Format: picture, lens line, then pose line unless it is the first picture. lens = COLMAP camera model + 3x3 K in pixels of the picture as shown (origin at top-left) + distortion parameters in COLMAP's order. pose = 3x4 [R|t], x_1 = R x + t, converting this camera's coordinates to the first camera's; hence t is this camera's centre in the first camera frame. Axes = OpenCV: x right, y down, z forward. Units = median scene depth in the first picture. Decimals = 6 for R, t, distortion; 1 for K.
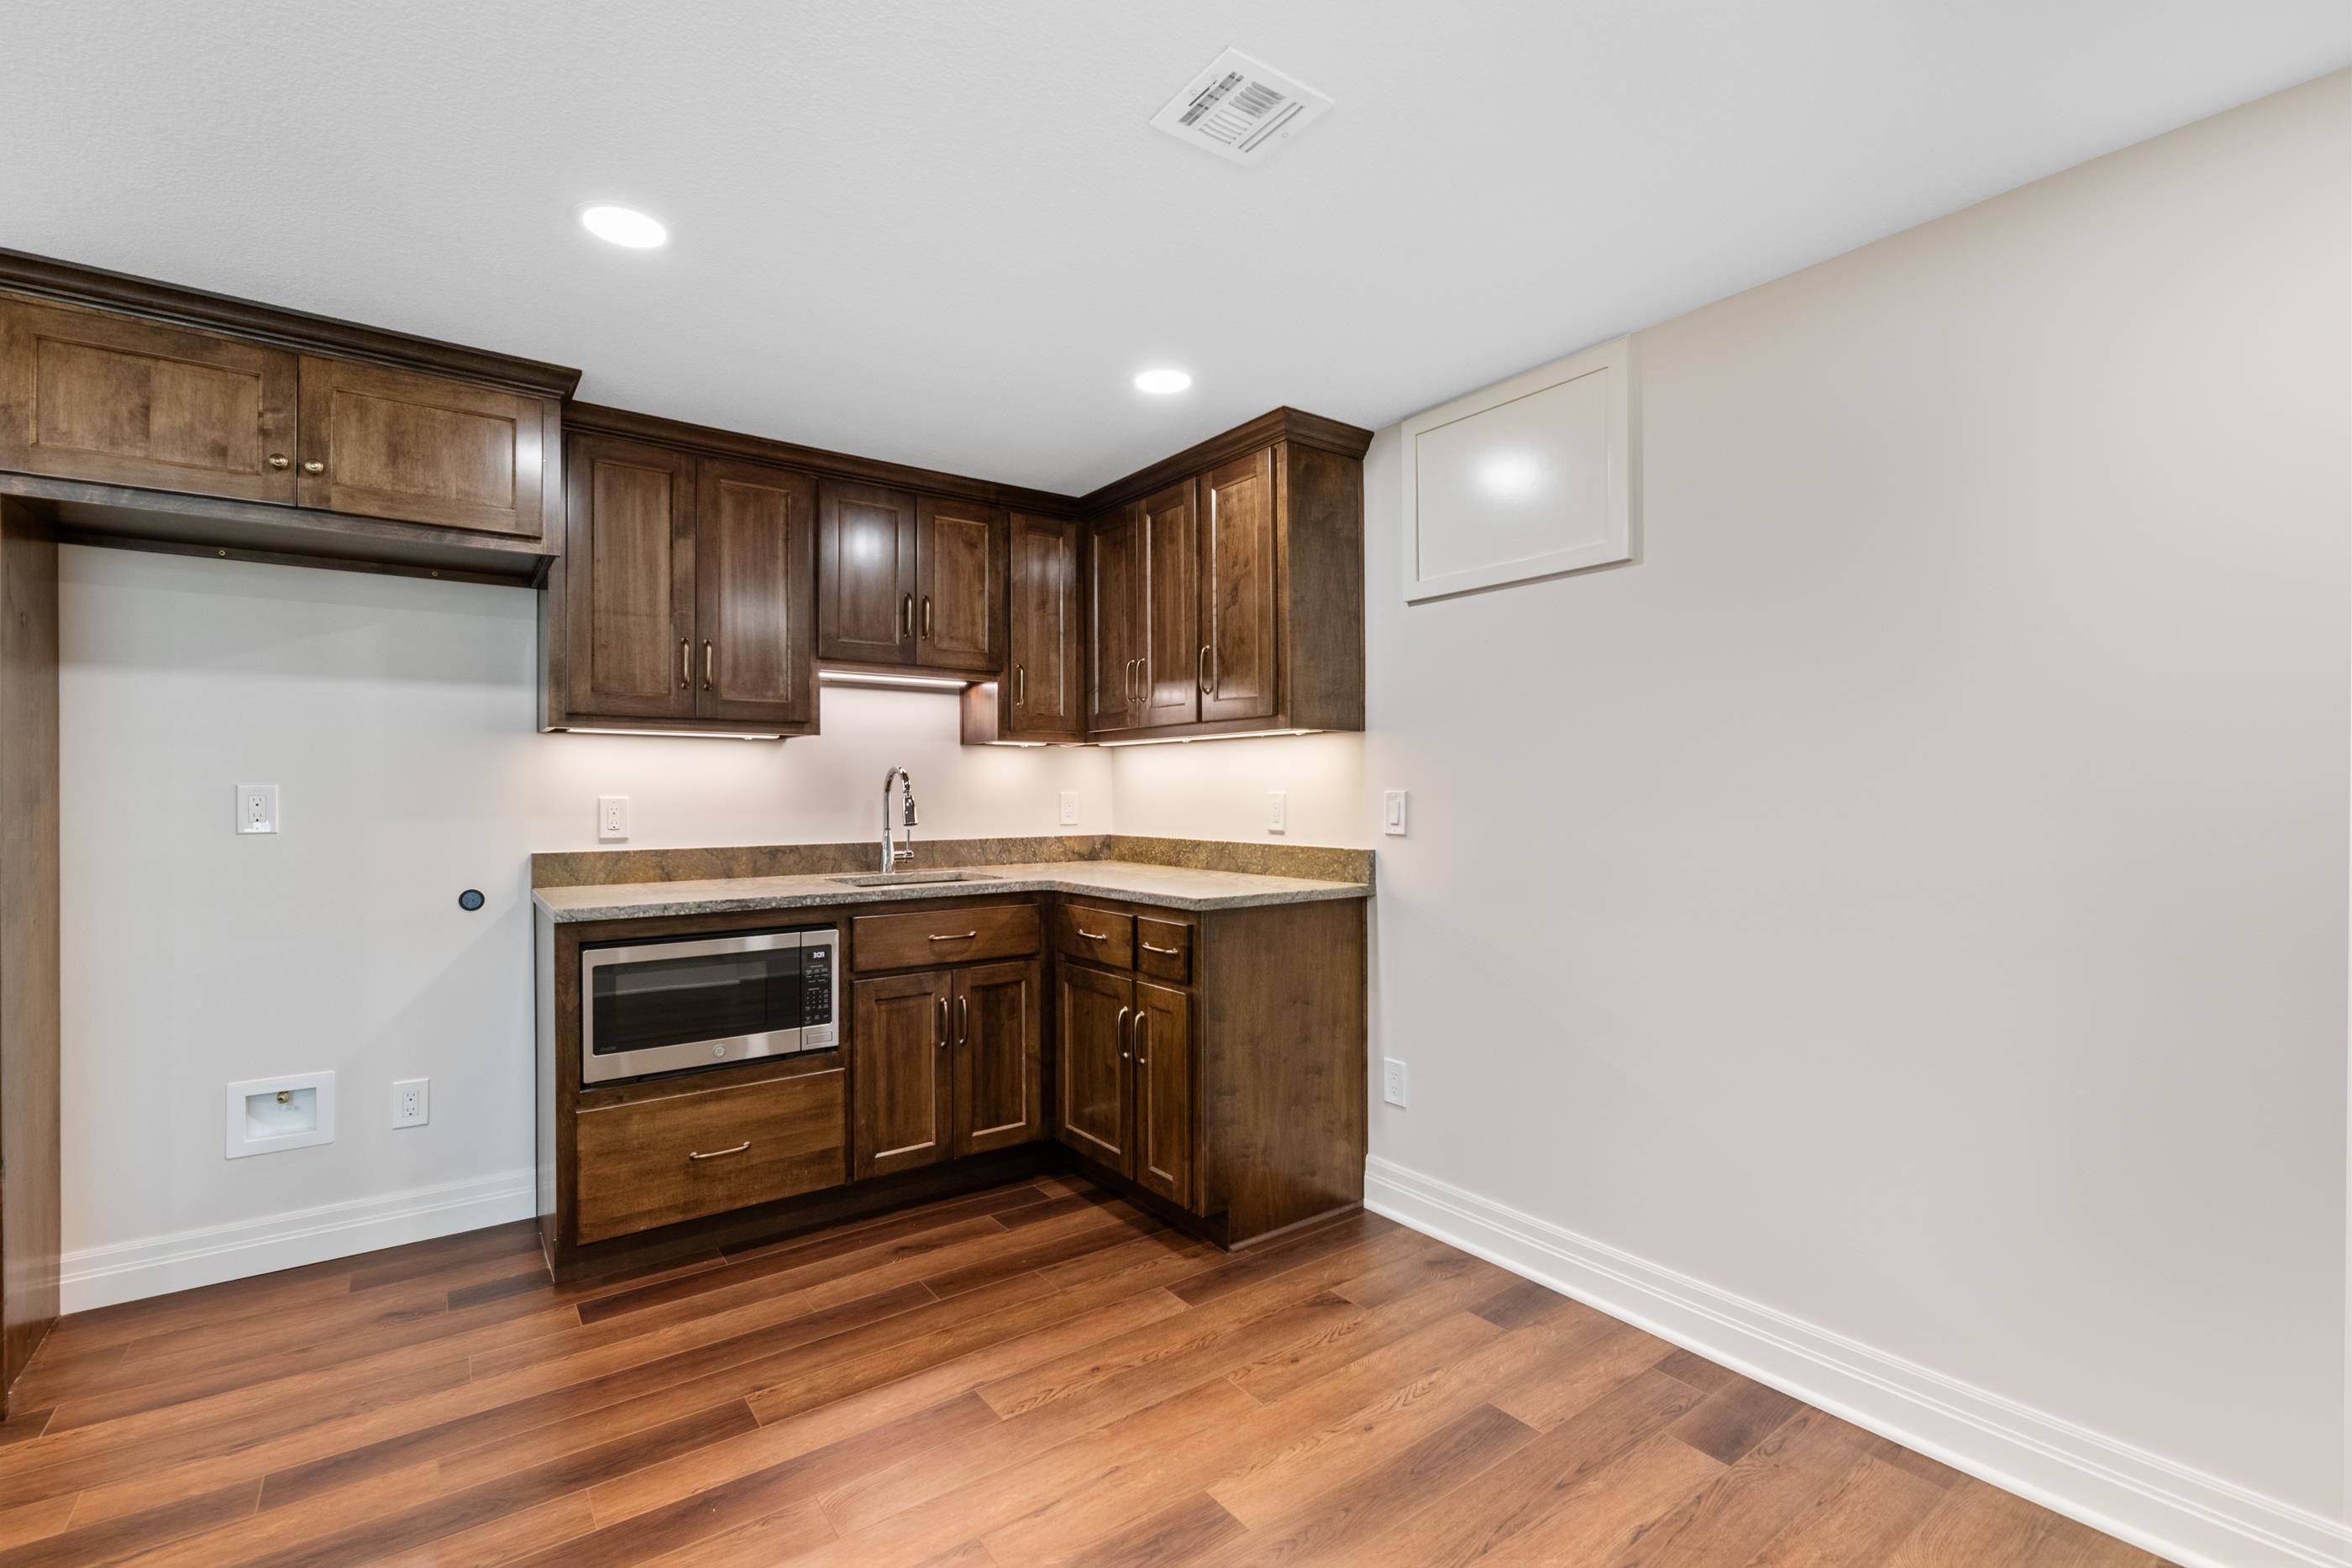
lens RADIAL K [[1051.7, 0, 1174.0], [0, 1051.7, 790.5], [0, 0, 1]] dist [0.006535, -0.000842]
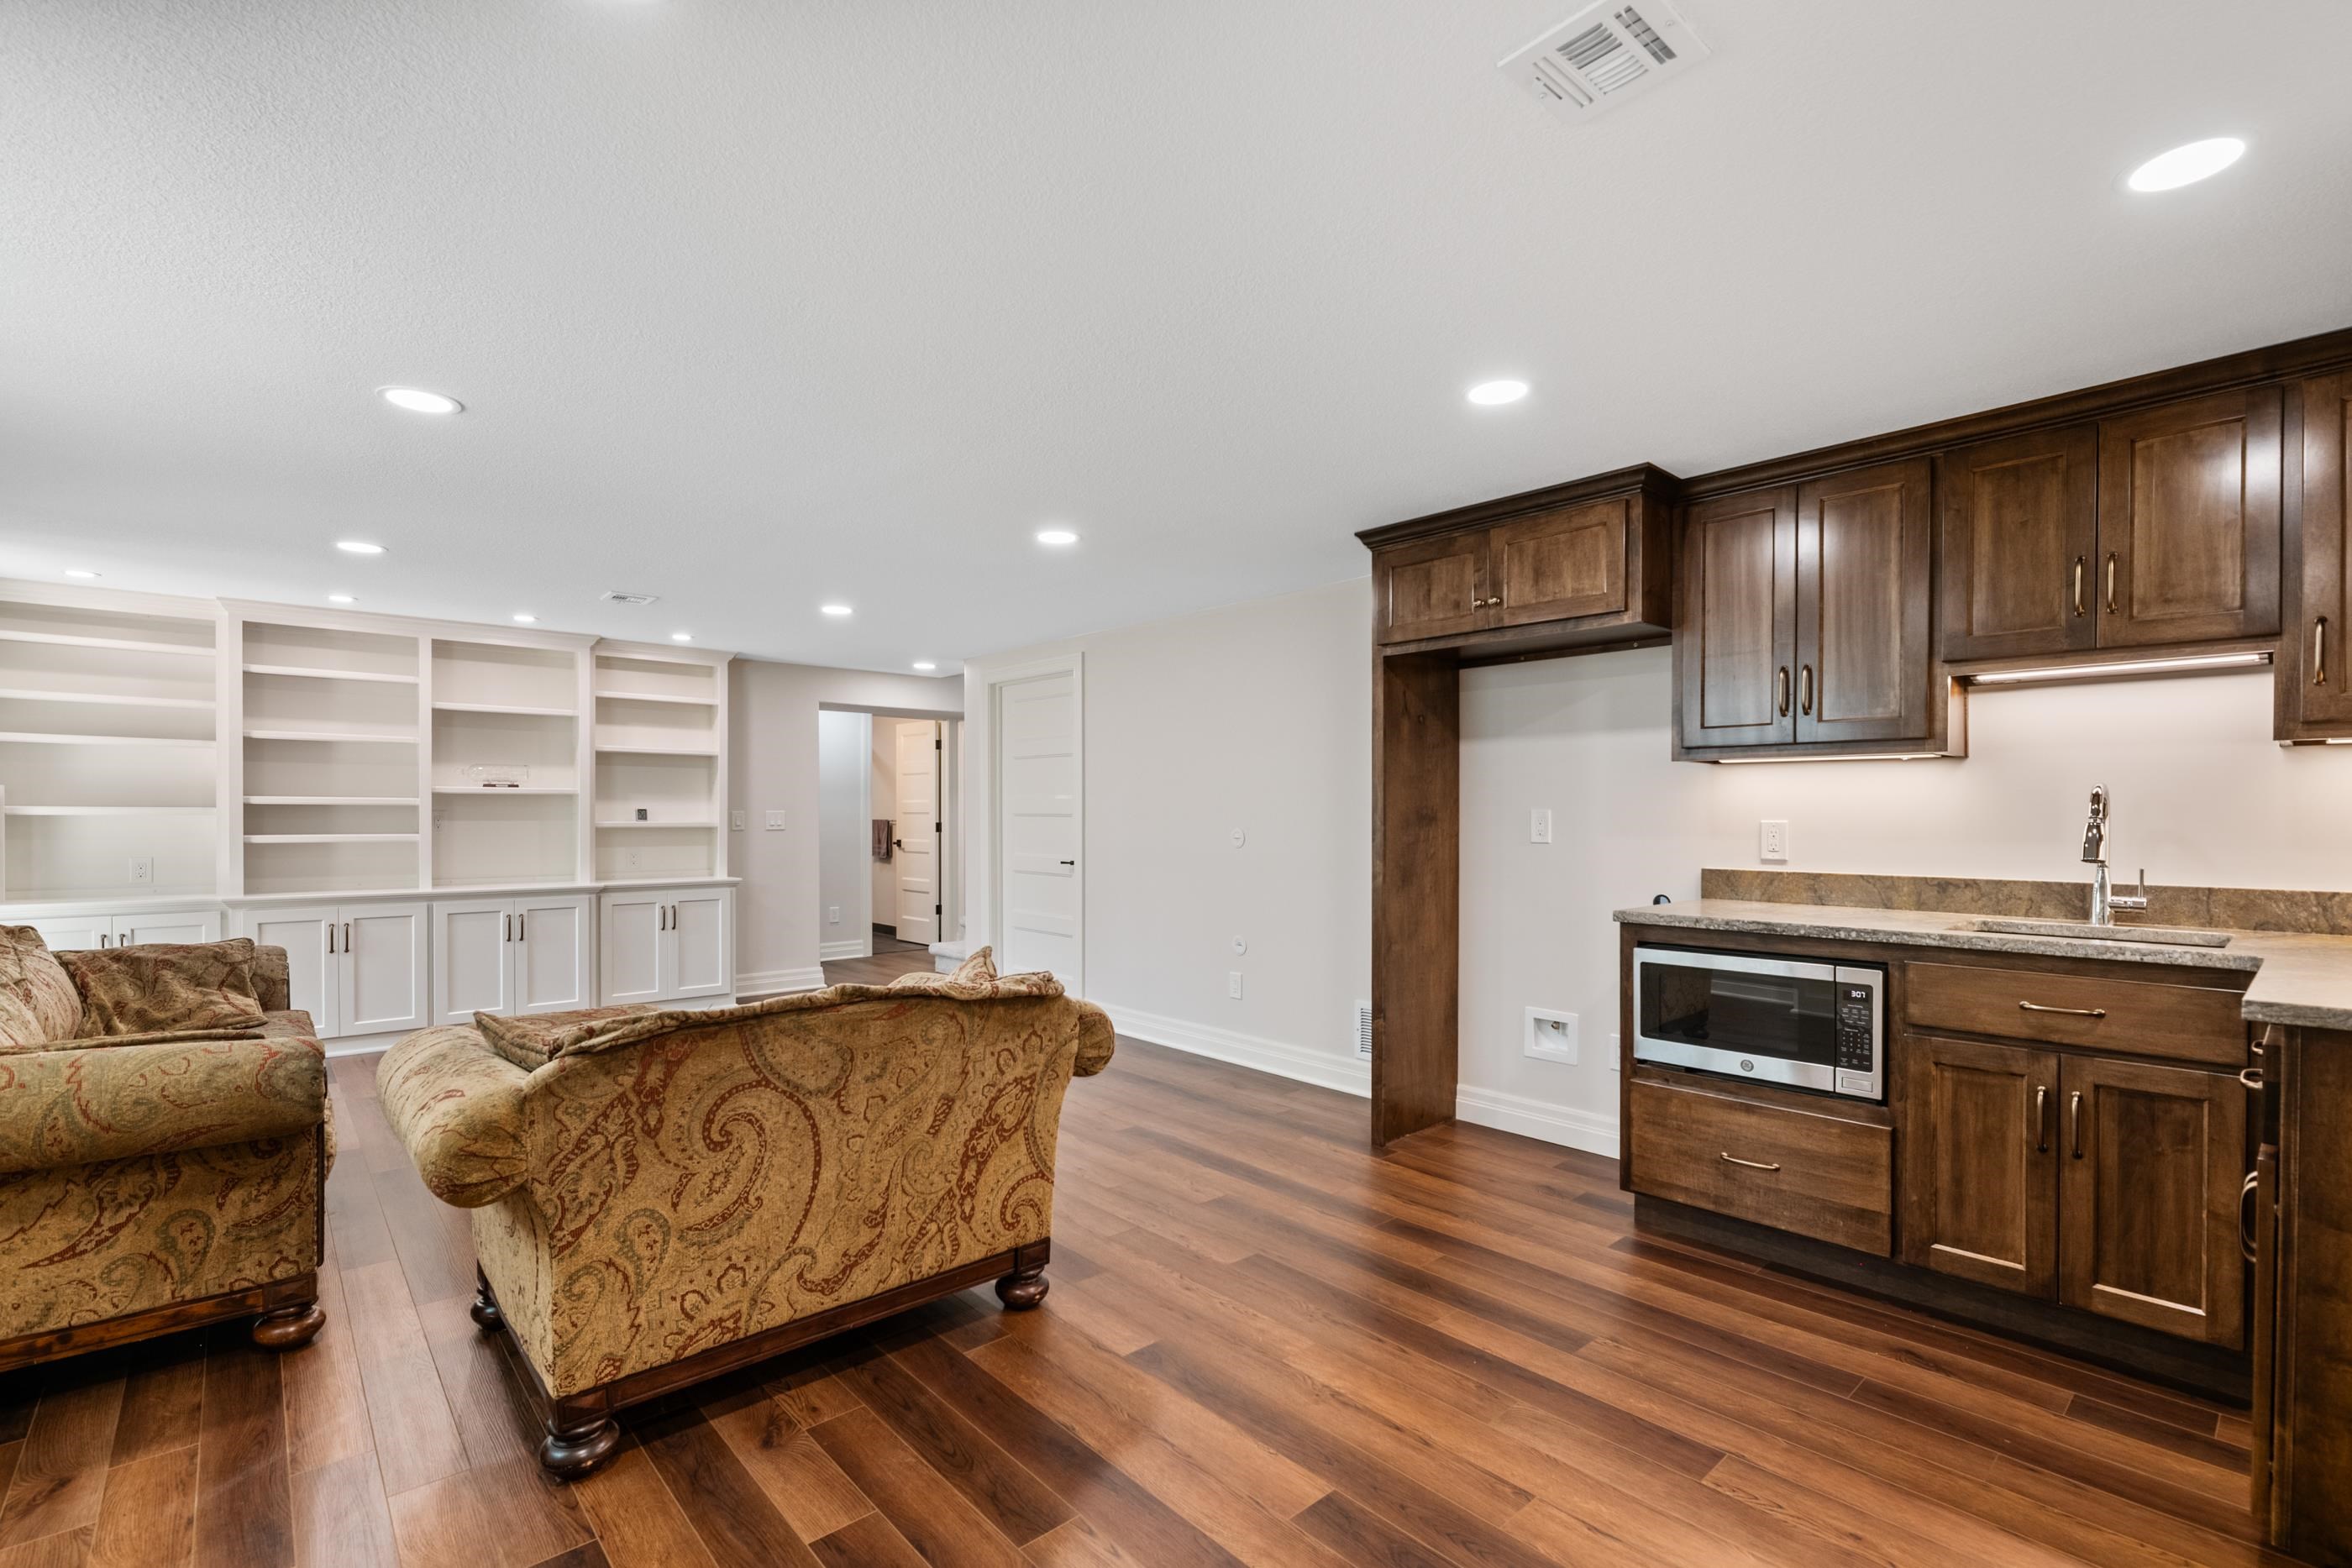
lens RADIAL K [[1051.7, 0, 1153.9], [0, 1051.7, 822.9], [0, 0, 1]] dist [0.006535, -0.000842]
pose [[0.089247, 0.011541, -0.995943, 0.520524], [-0.001223, 0.999933, 0.011478, -0.003530], [0.996009, 0.000194, 0.089256, 0.303887]]
